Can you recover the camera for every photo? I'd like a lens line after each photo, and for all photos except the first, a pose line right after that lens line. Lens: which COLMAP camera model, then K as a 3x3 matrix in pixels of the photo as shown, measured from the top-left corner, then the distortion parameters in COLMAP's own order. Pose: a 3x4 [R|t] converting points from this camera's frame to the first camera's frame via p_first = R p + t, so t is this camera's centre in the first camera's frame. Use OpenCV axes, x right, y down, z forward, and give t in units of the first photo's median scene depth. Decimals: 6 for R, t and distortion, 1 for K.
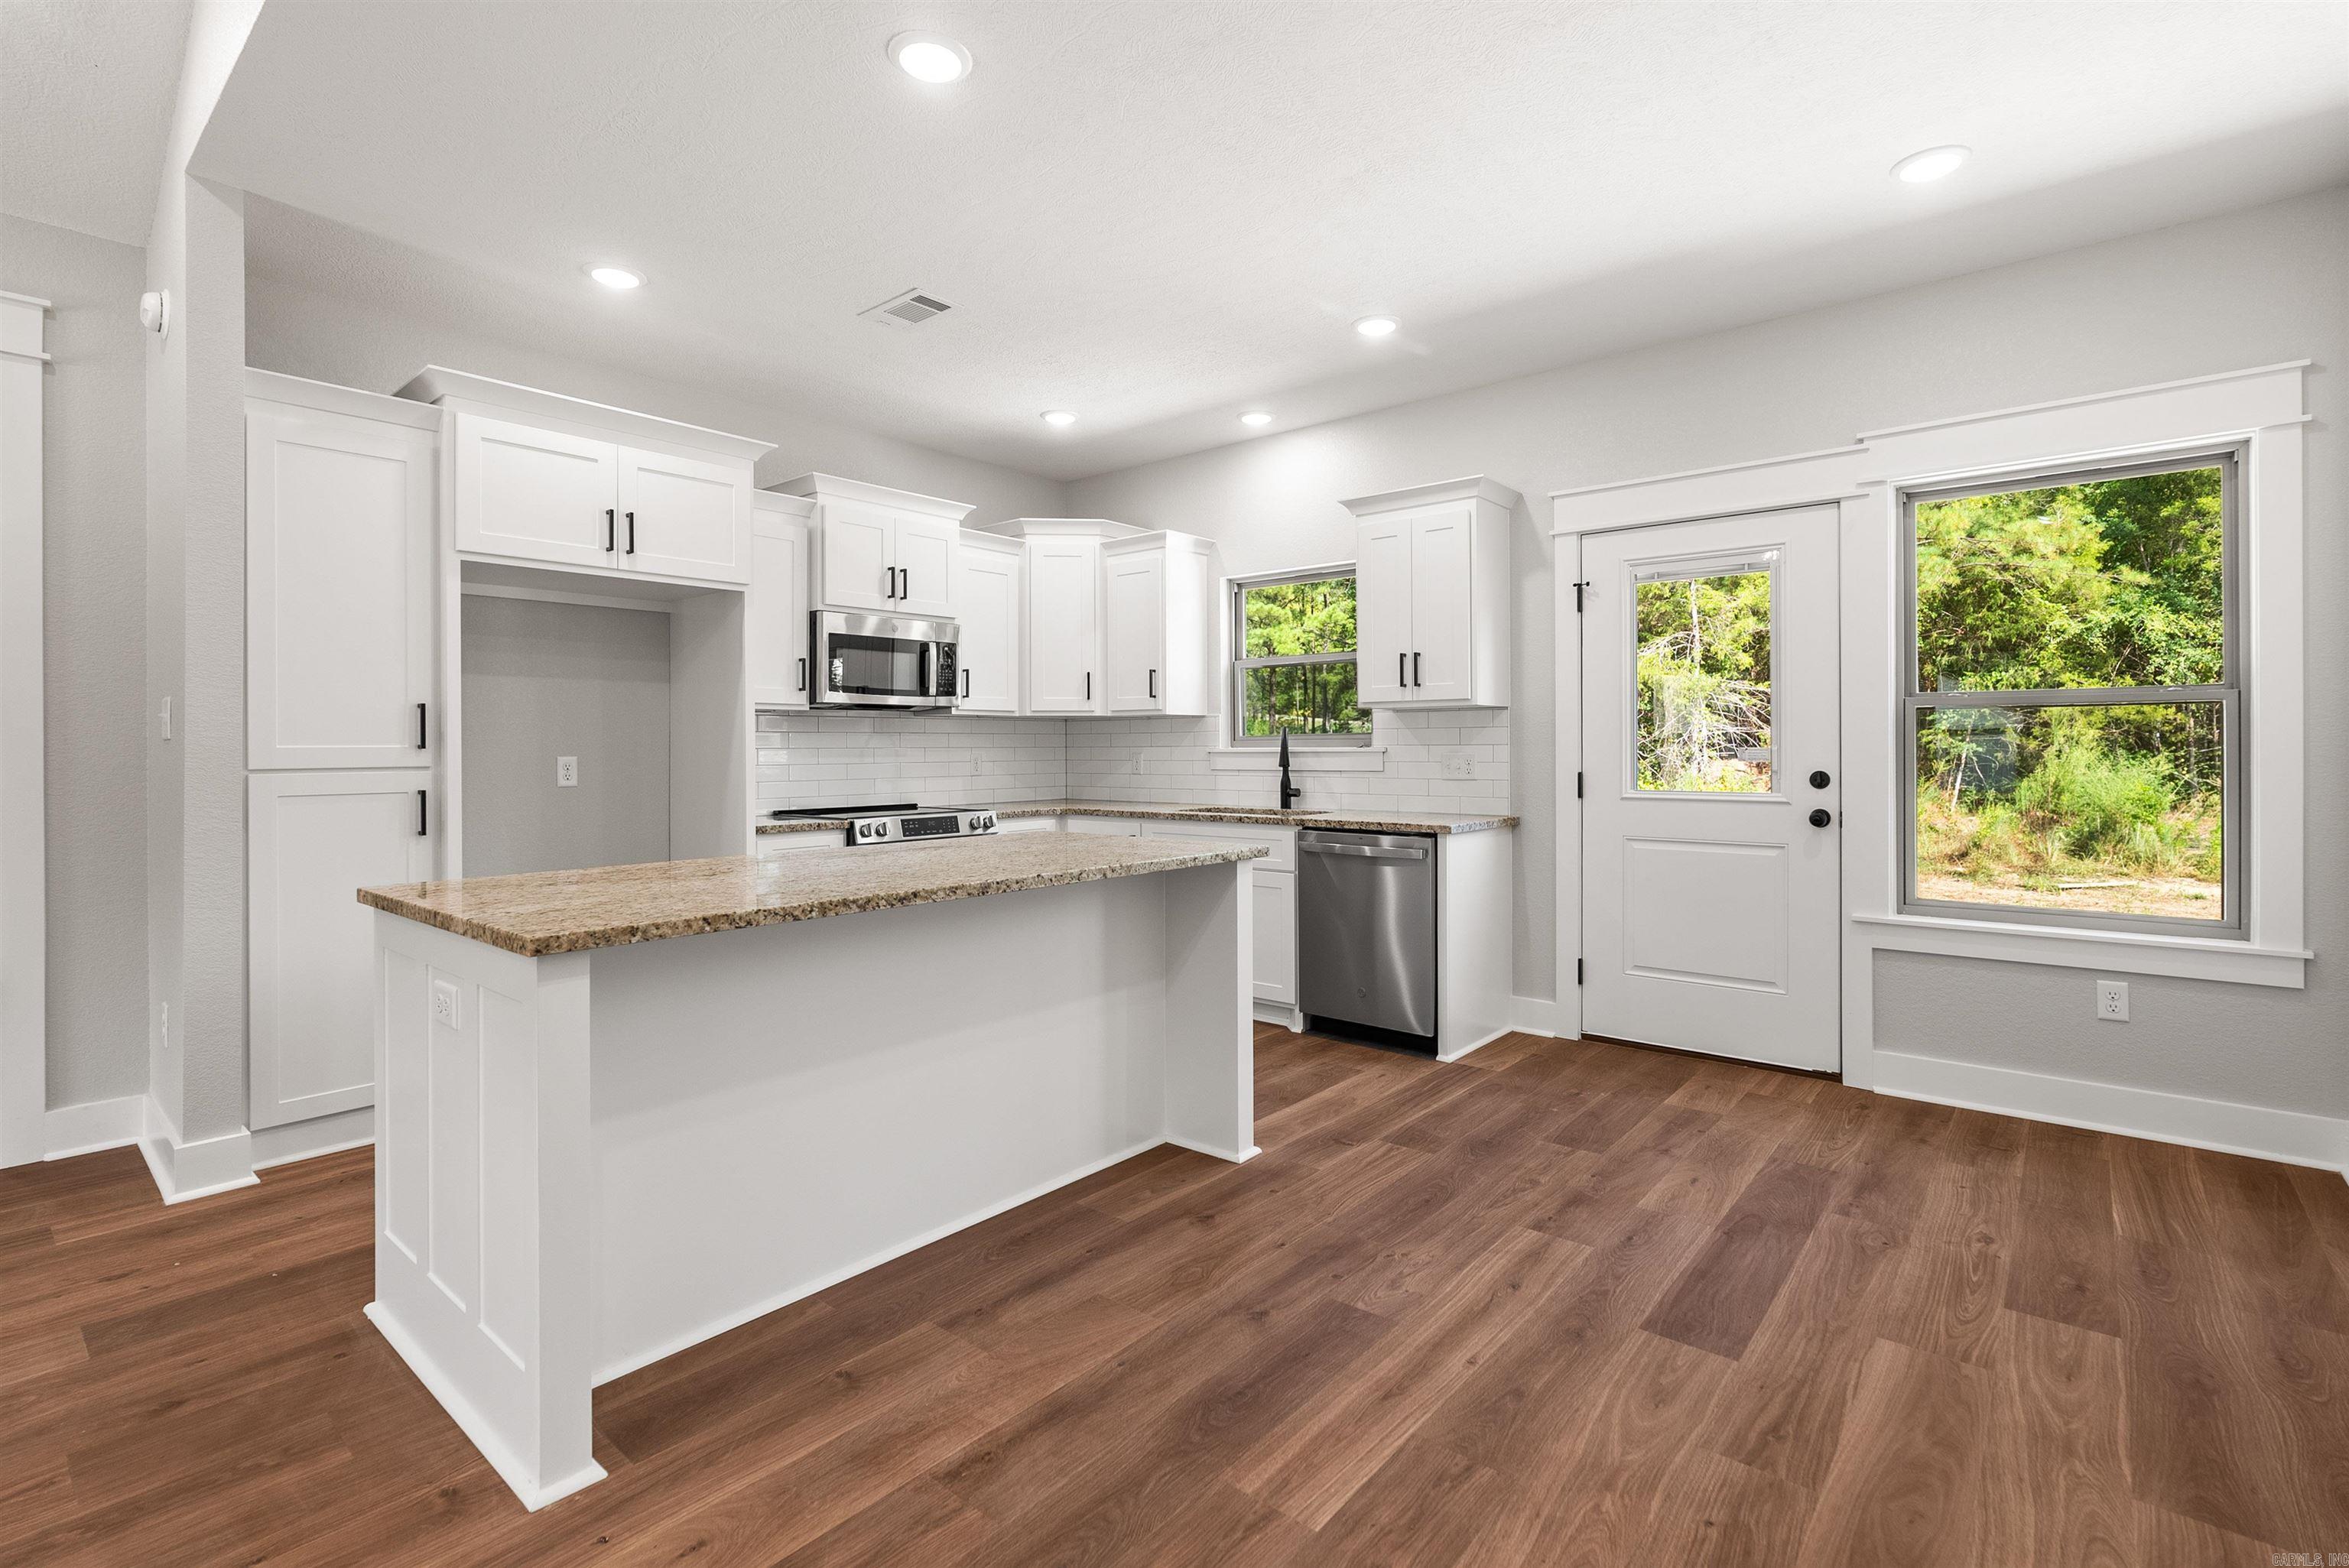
lens RADIAL K [[1073.9, 0, 1180.3], [0, 1073.9, 740.5], [0, 0, 1]] dist [-0.006475, 0.000324]
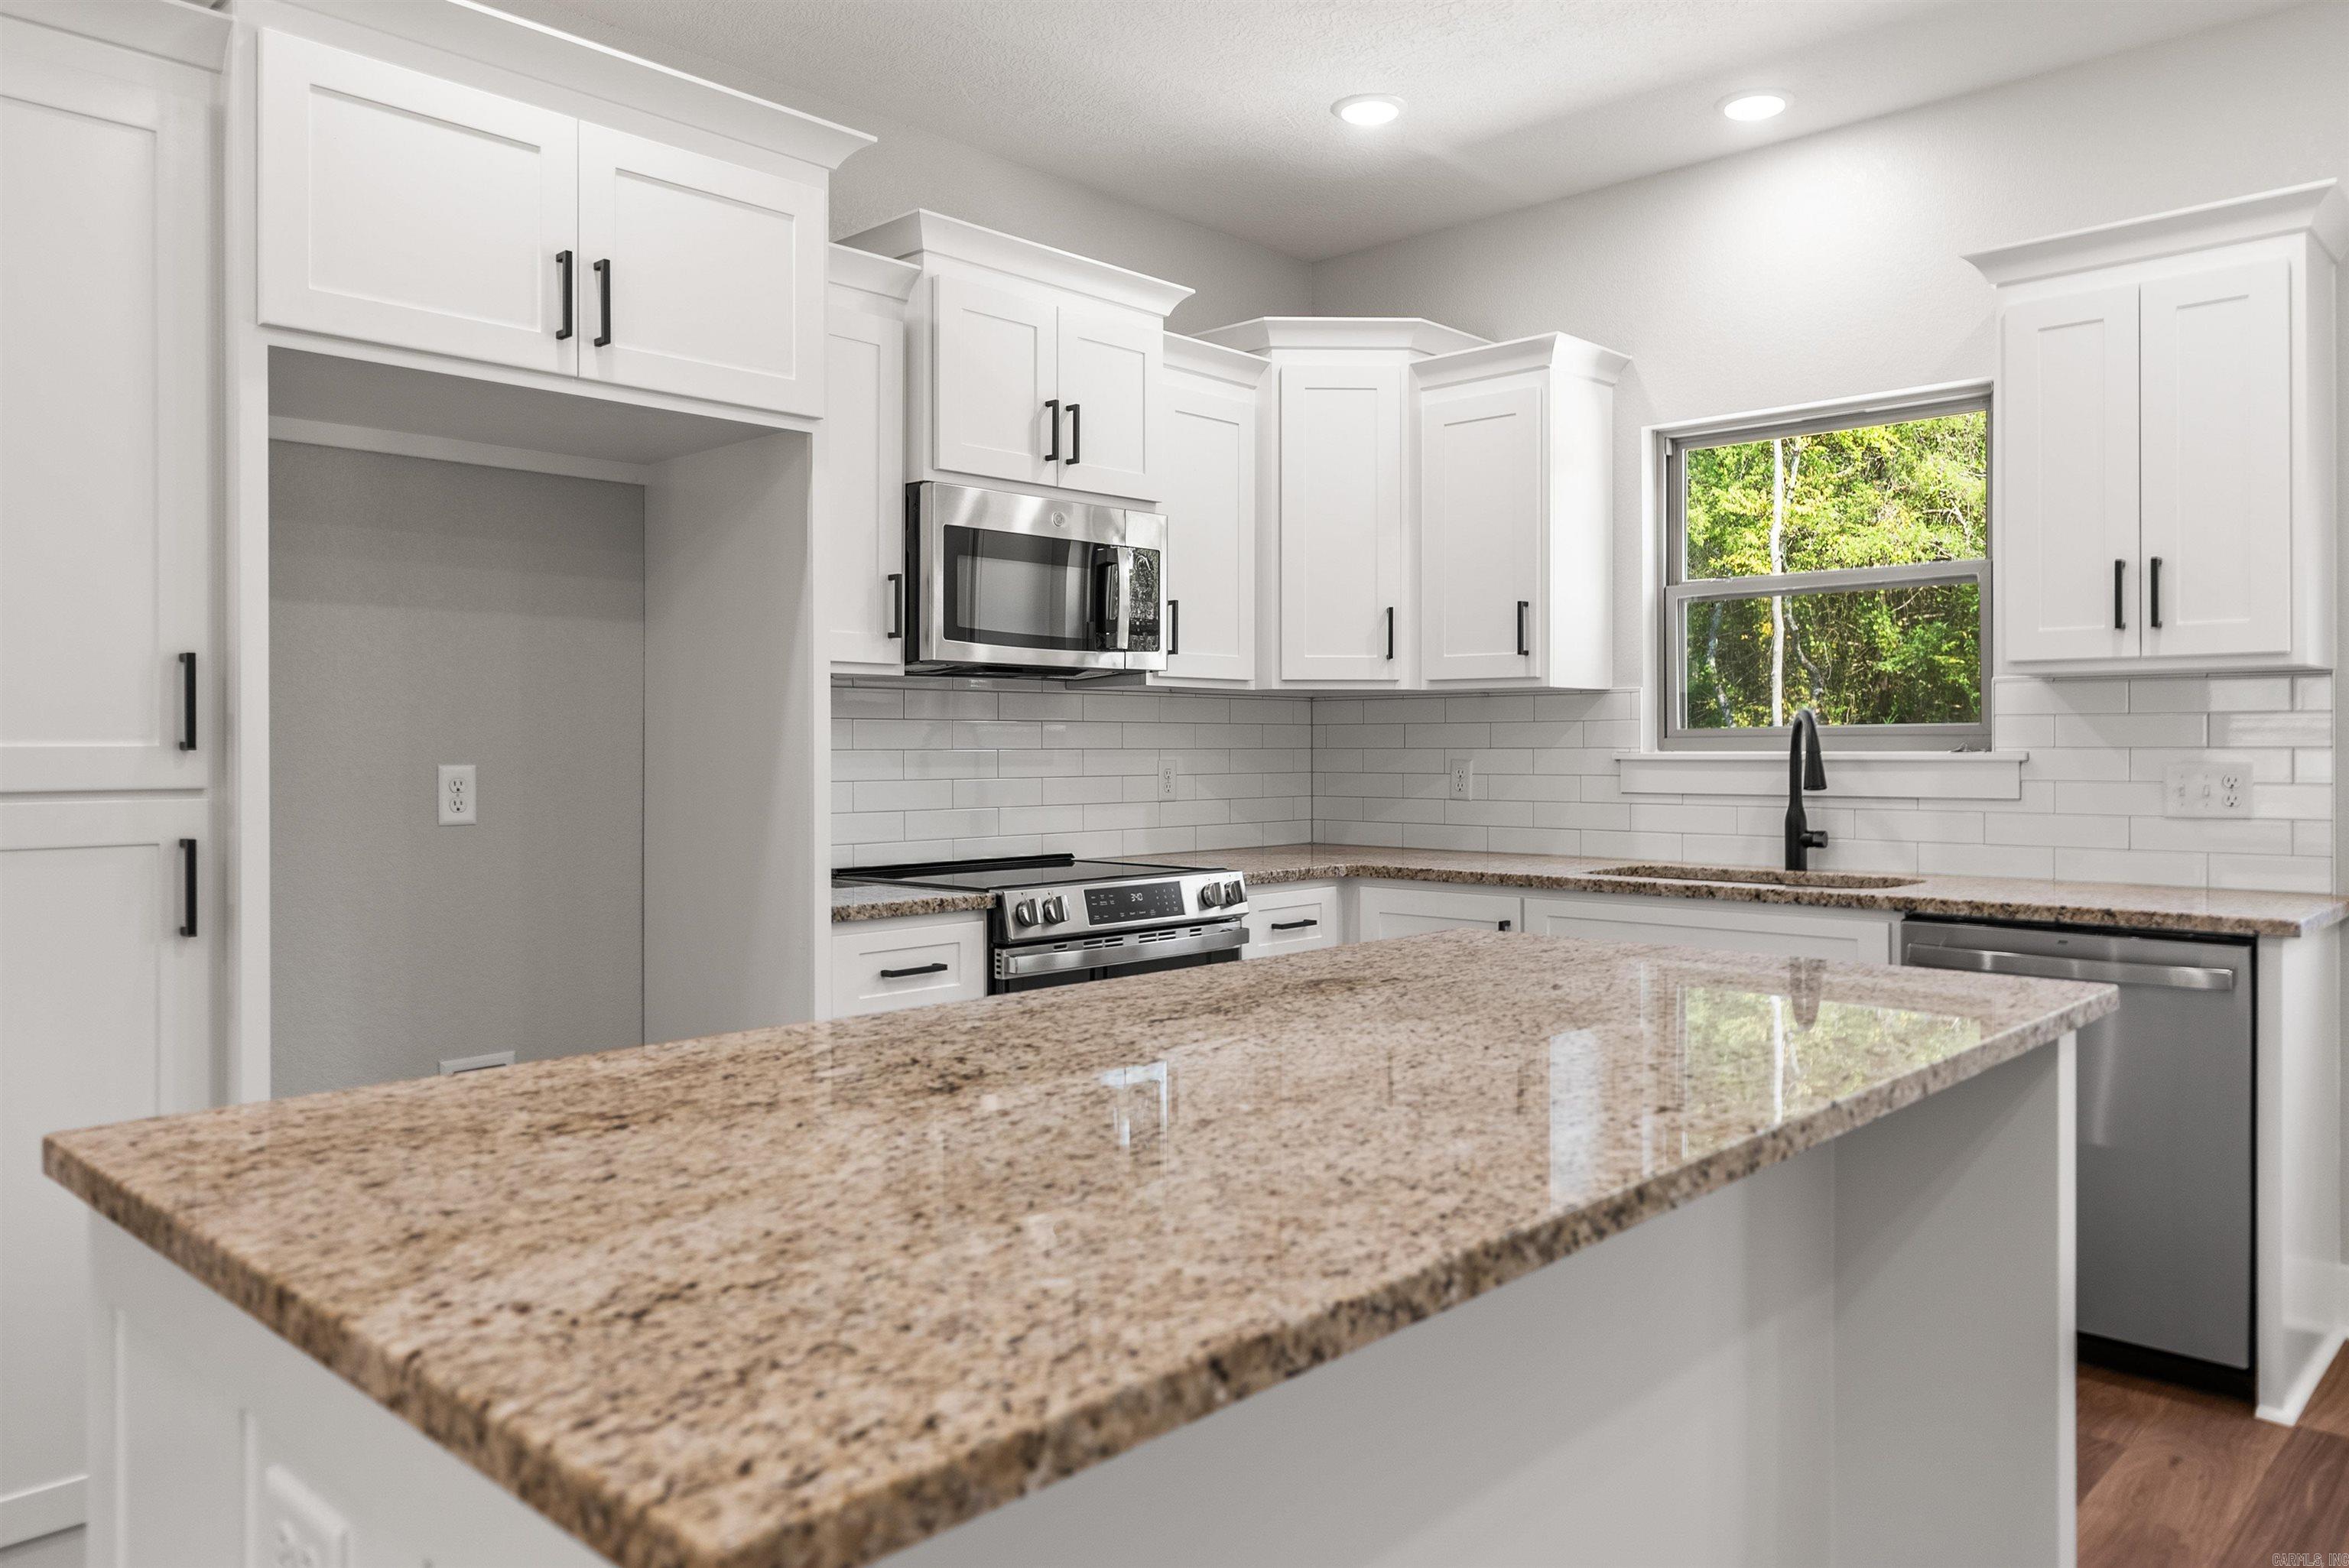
lens RADIAL K [[1635.1, 0, 1182.0], [0, 1635.1, 738.2], [0, 0, 1]] dist [0.002425, -0.003960]
pose [[0.998439, 0.003429, -0.055747, -0.180966], [-0.003354, 0.999993, 0.001435, 0.000137], [0.055751, -0.001246, 0.998444, 0.239709]]
